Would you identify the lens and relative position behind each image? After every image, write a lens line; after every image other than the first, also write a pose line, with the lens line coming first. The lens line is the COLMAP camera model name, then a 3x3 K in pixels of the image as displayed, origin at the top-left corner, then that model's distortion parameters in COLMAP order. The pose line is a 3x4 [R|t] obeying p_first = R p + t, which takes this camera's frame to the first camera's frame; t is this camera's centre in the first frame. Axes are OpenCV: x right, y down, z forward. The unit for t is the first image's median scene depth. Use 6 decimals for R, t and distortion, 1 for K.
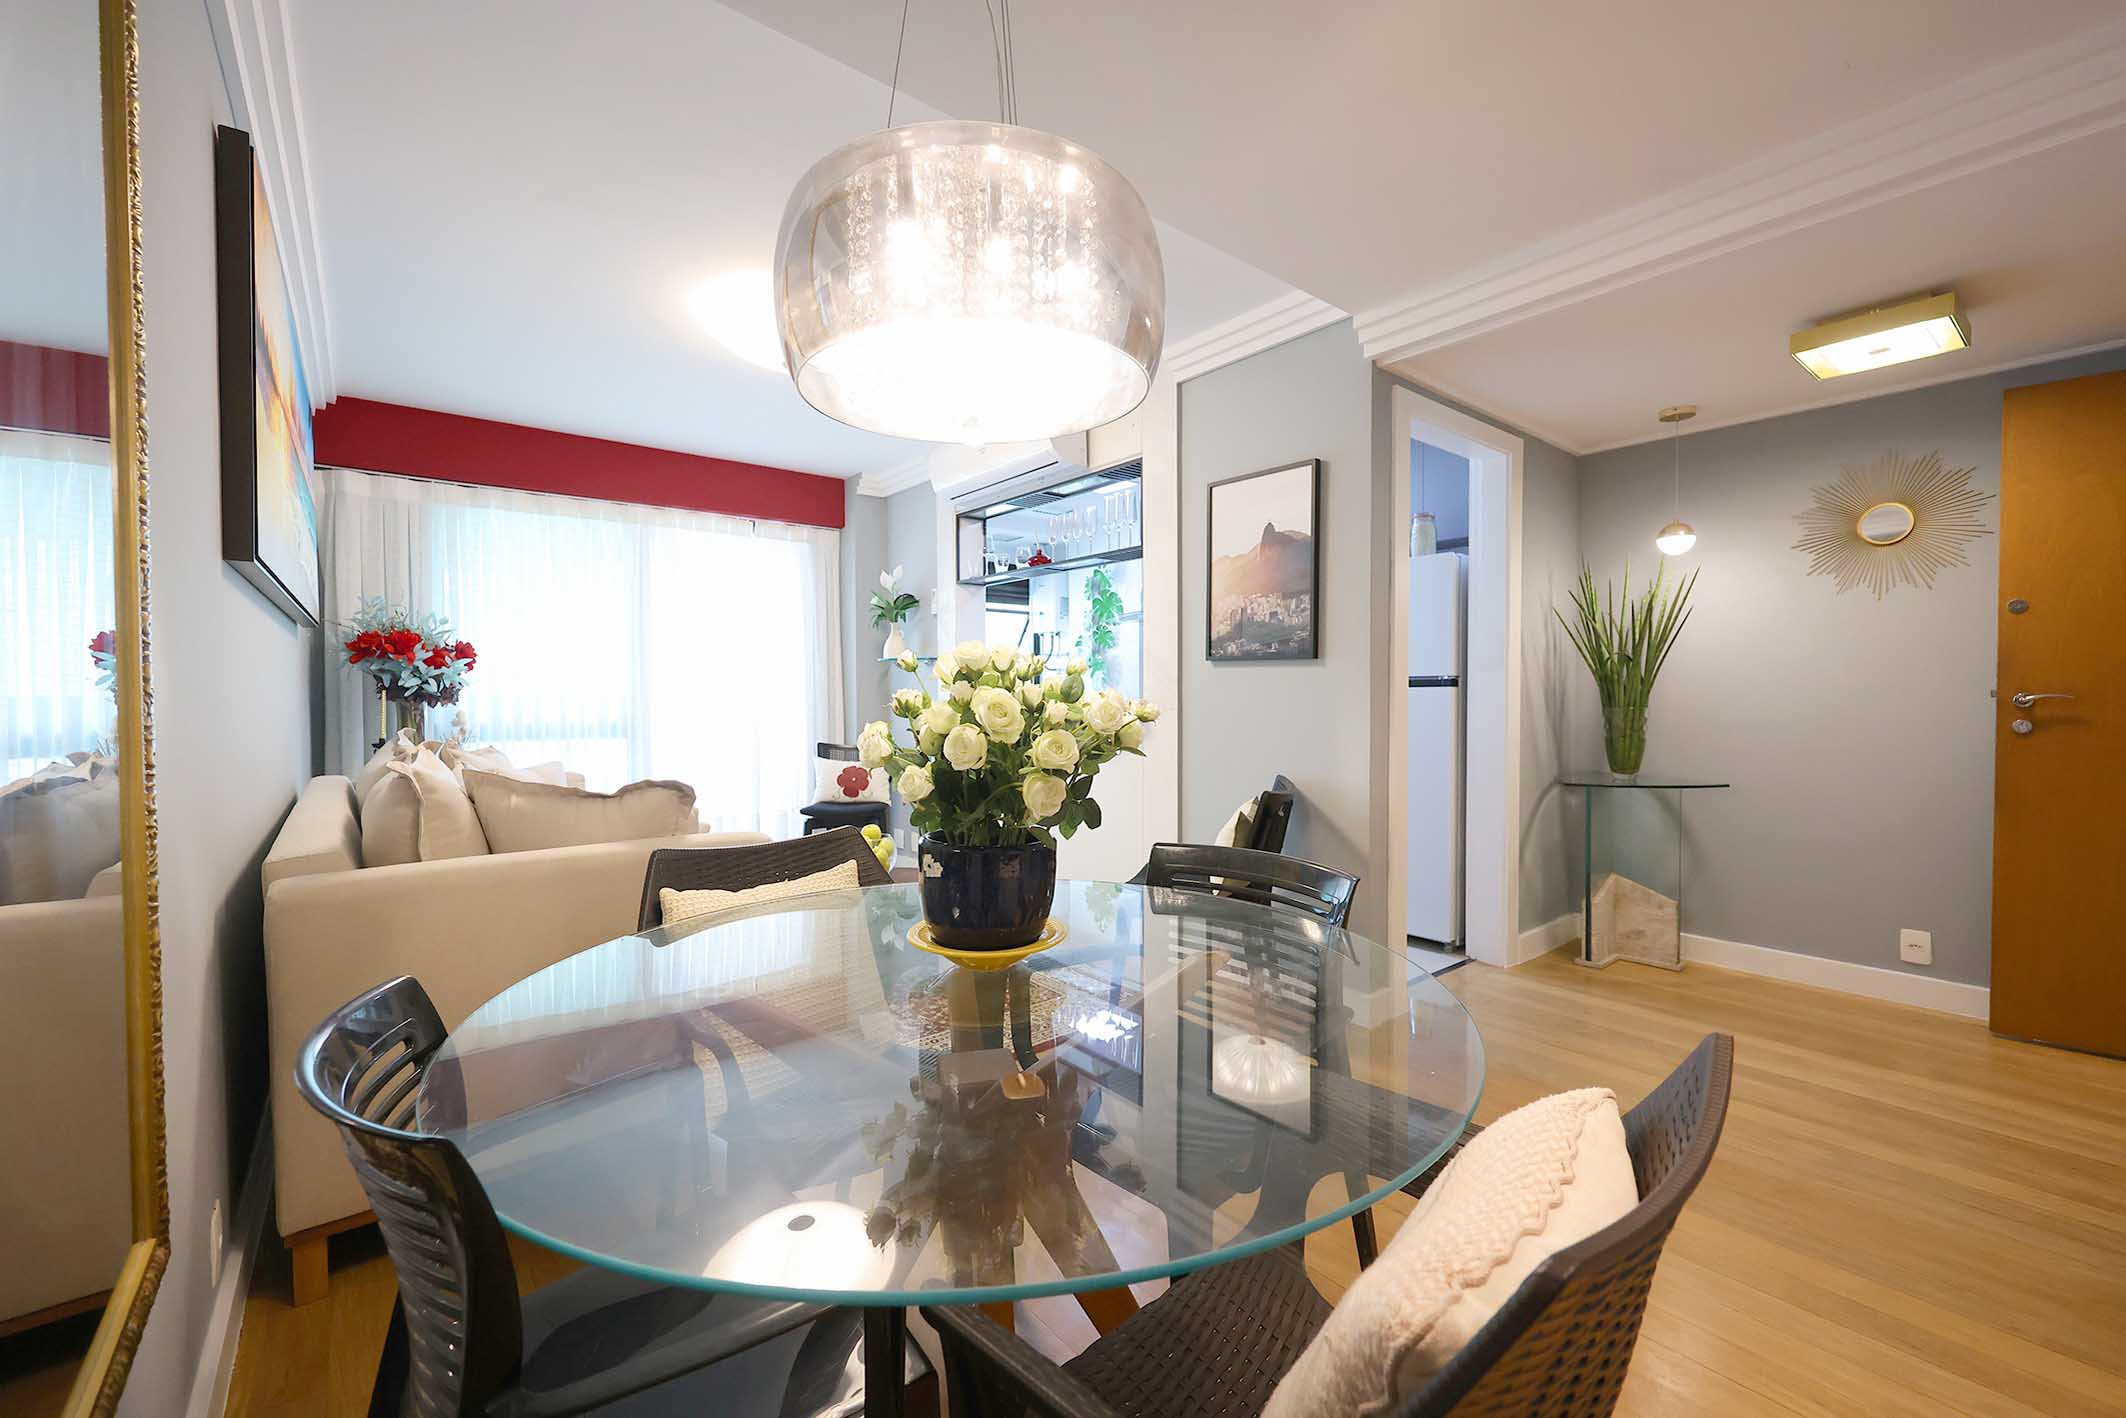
lens RADIAL K [[853.7, 0, 1067.5], [0, 853.7, 711.4], [0, 0, 1]] dist [-0.002112, 0.000159]
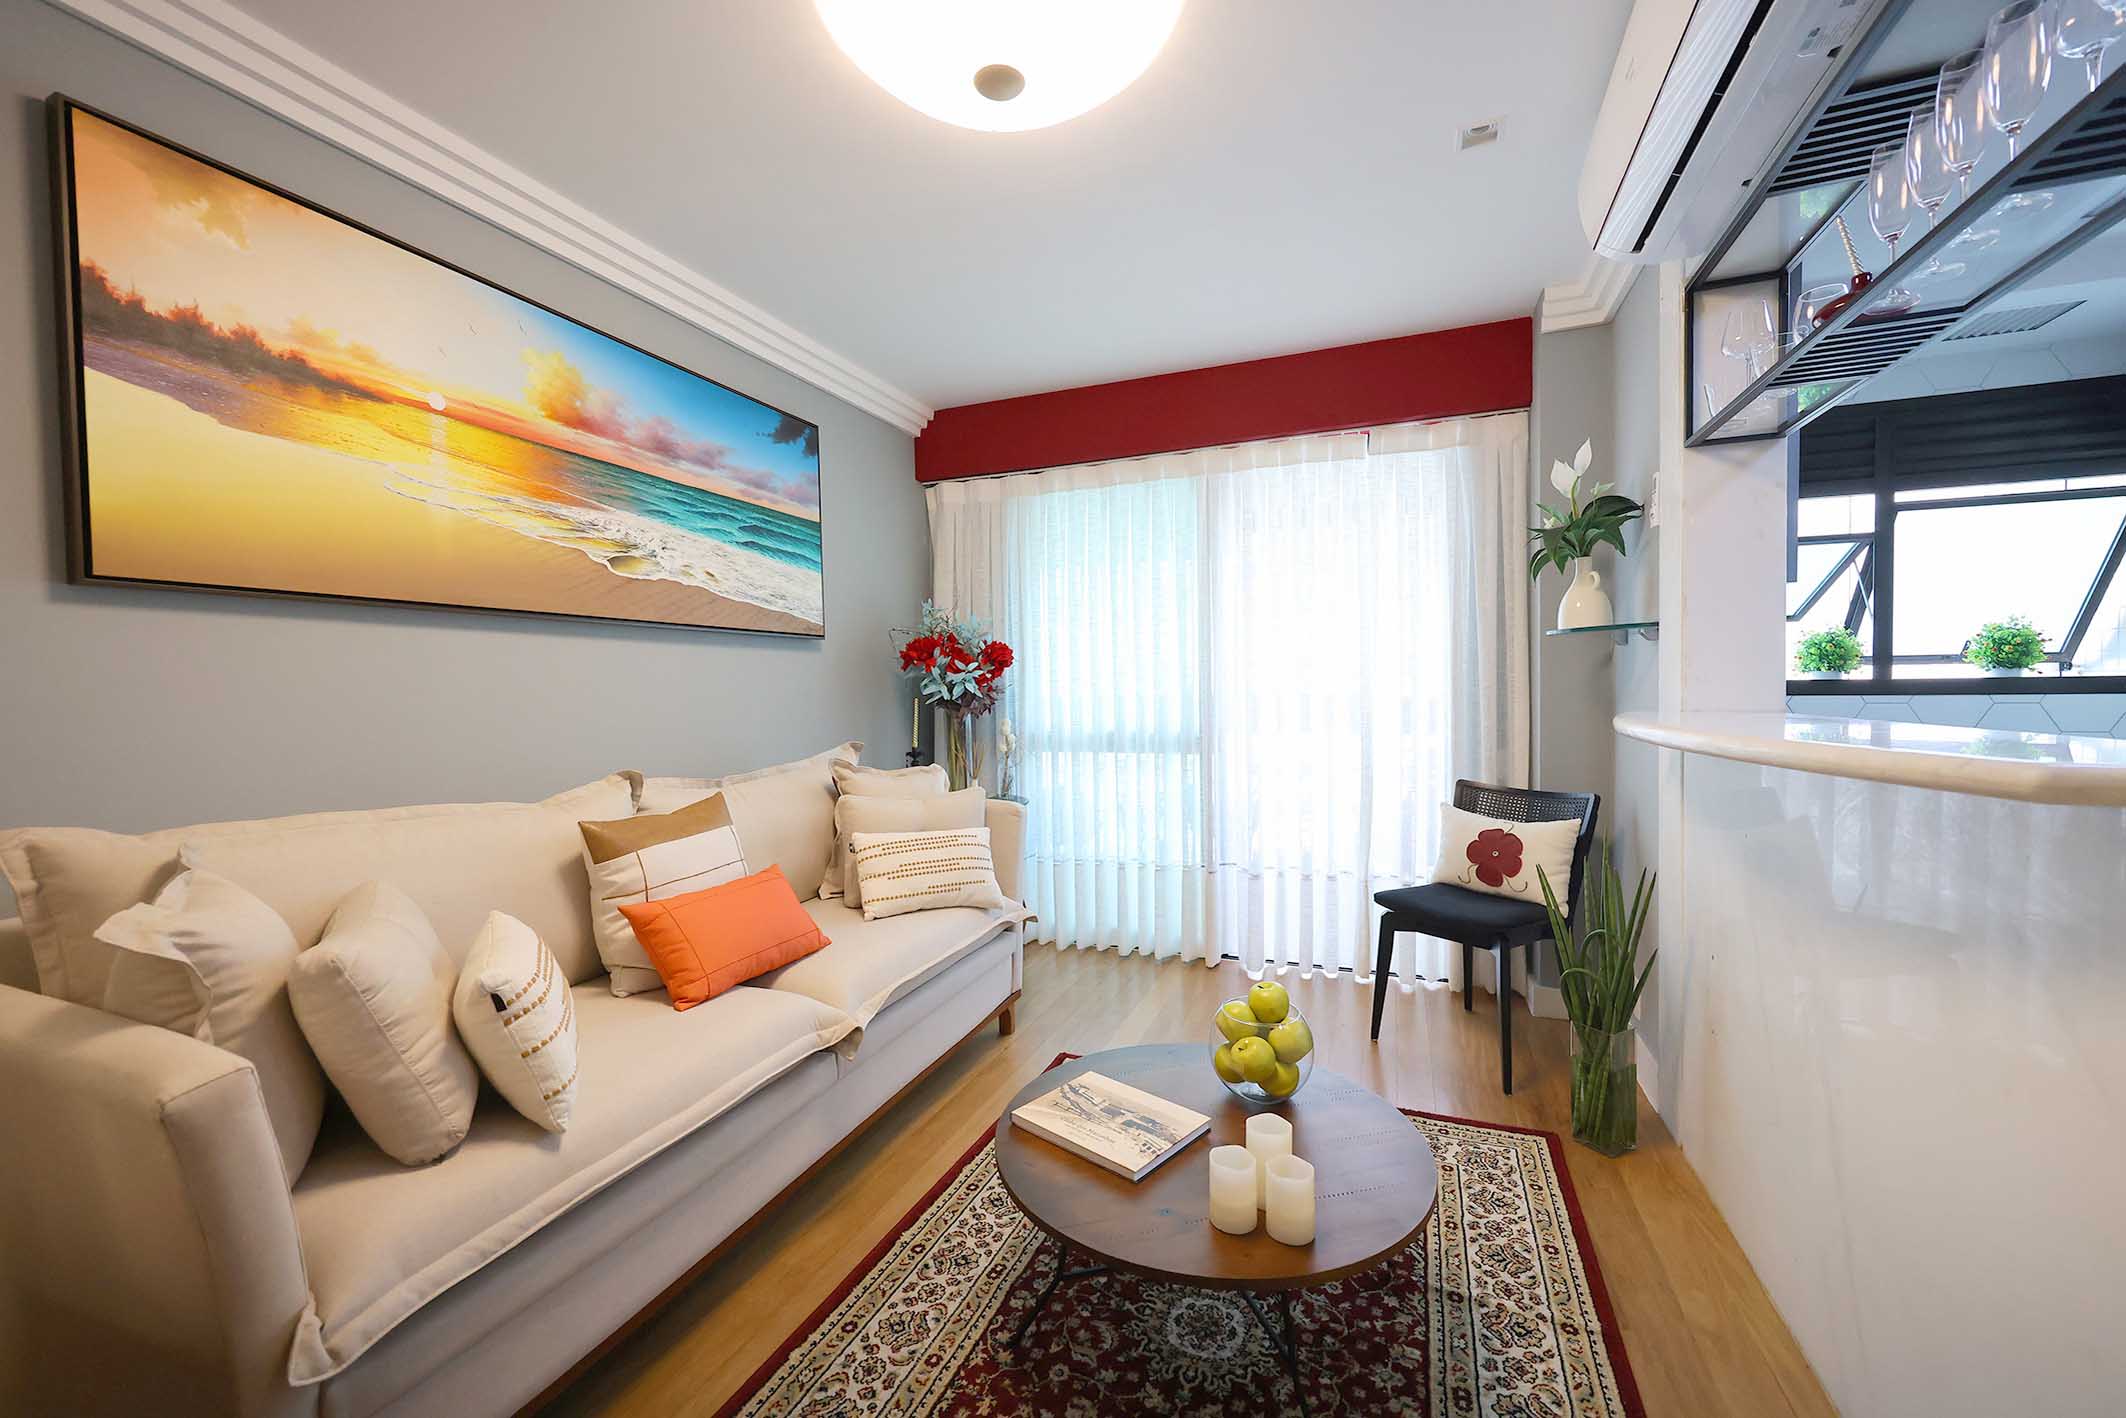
lens RADIAL K [[853.7, 0, 1057.0], [0, 853.7, 709.0], [0, 0, 1]] dist [-0.002112, 0.000159]
pose [[0.480032, 0.016558, -0.877095, 0.100608], [-0.004712, 0.999856, 0.016296, -0.022527], [0.877238, -0.003689, 0.480041, 0.511359]]
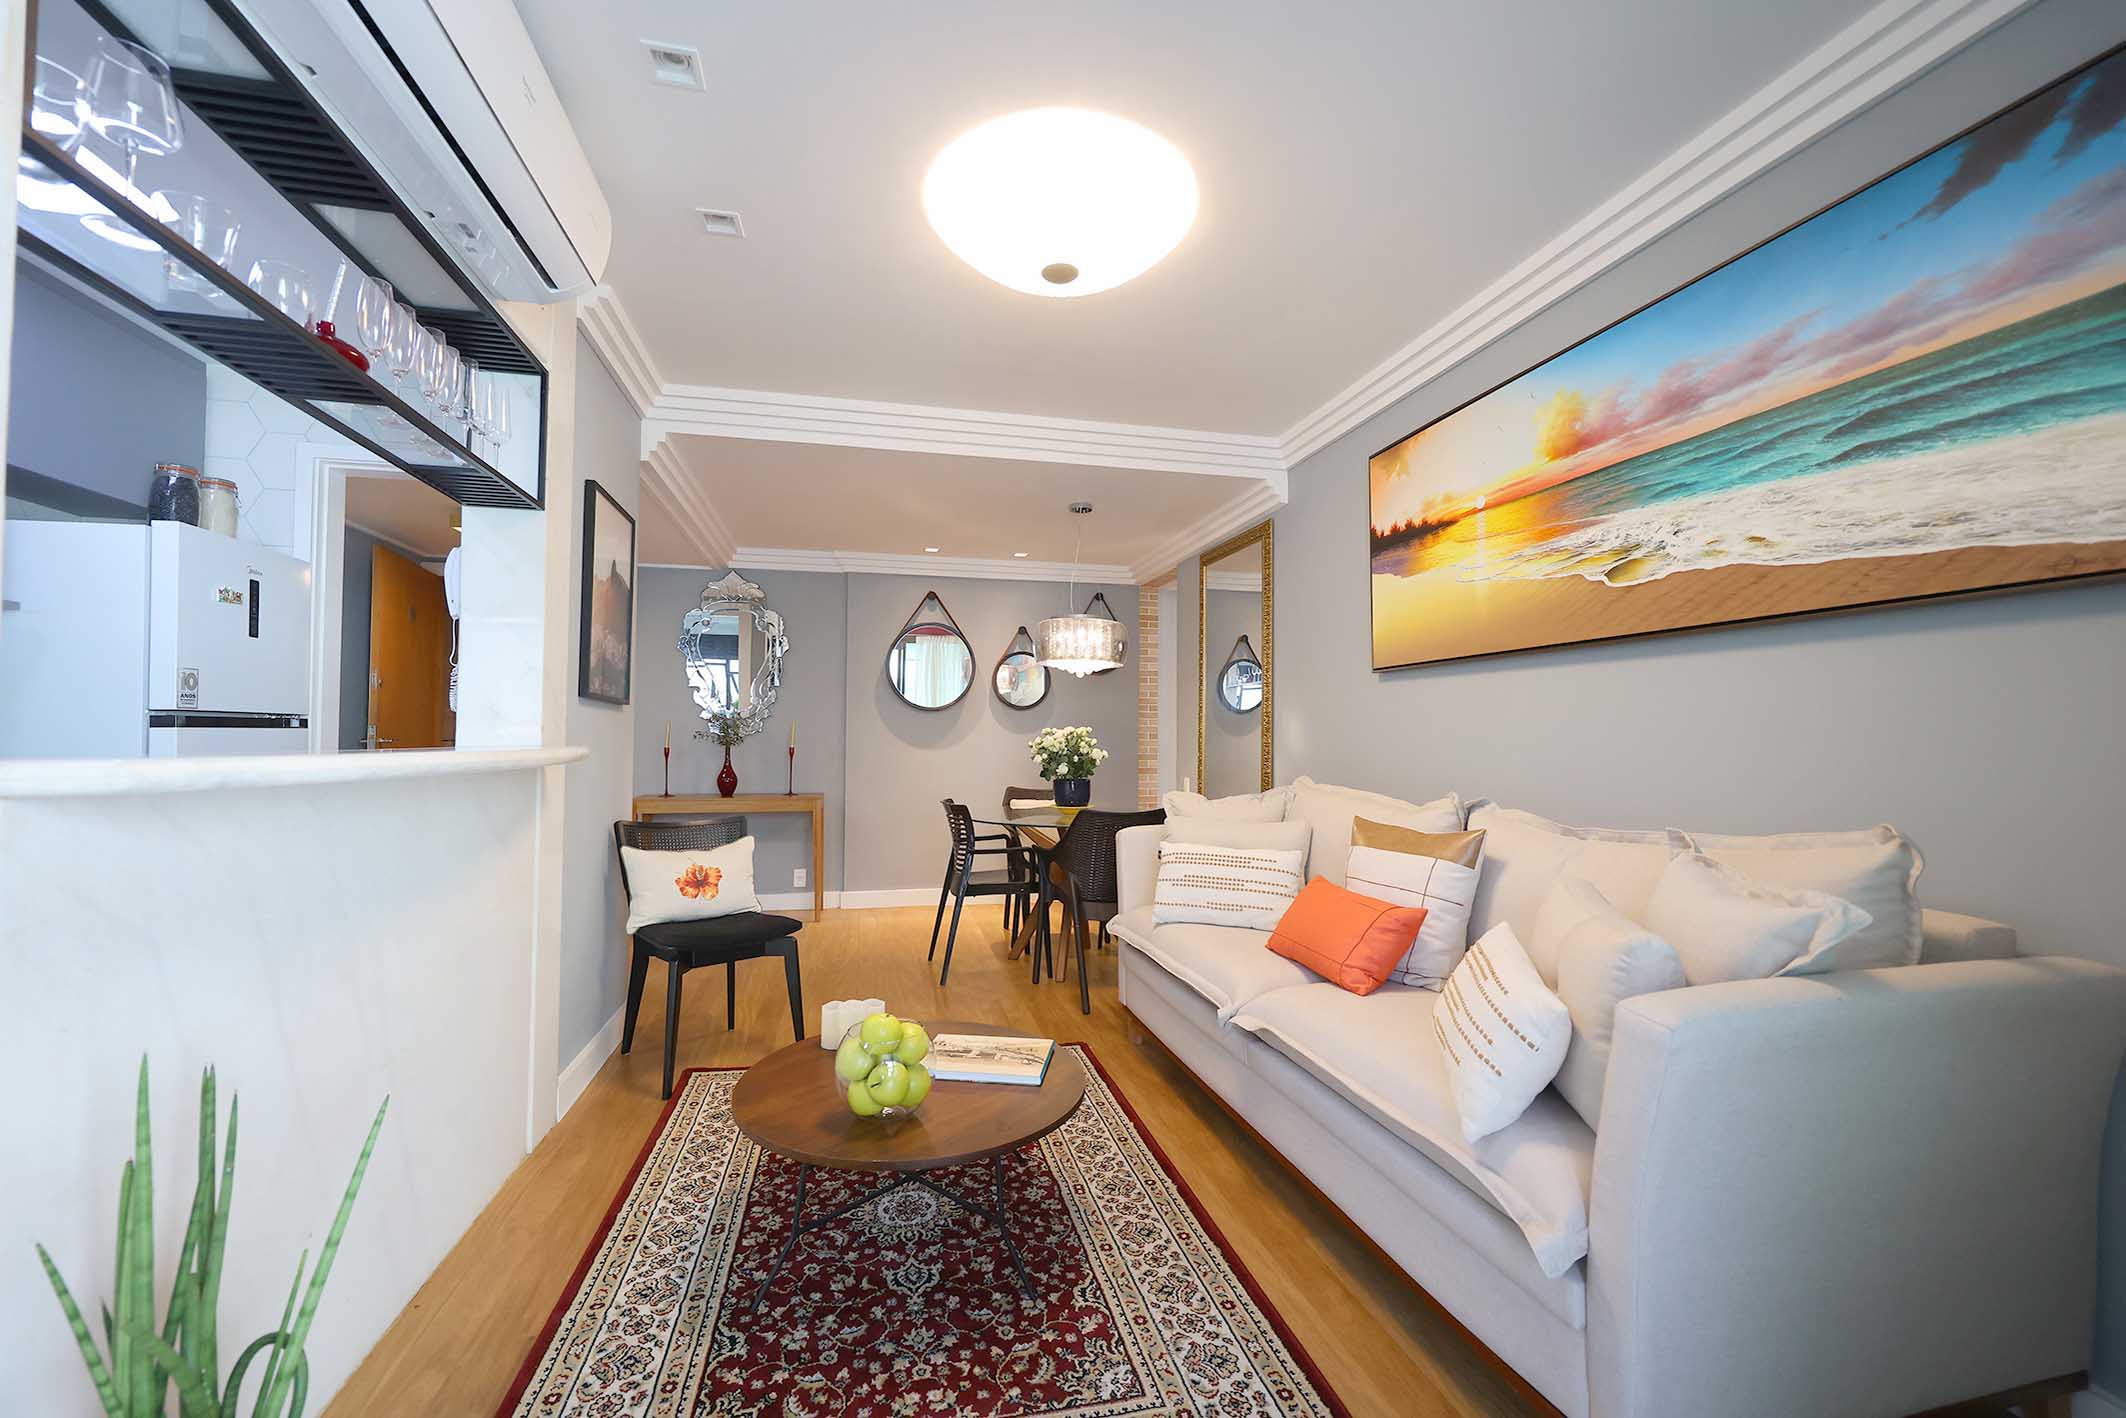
lens RADIAL K [[853.7, 0, 1052.1], [0, 853.7, 713.8], [0, 0, 1]] dist [-0.002112, 0.000159]
pose [[-0.895799, 0.010407, 0.444338, -0.406928], [0.005611, 0.999911, -0.012107, -0.022099], [-0.444425, -0.008352, -0.895777, 1.063837]]
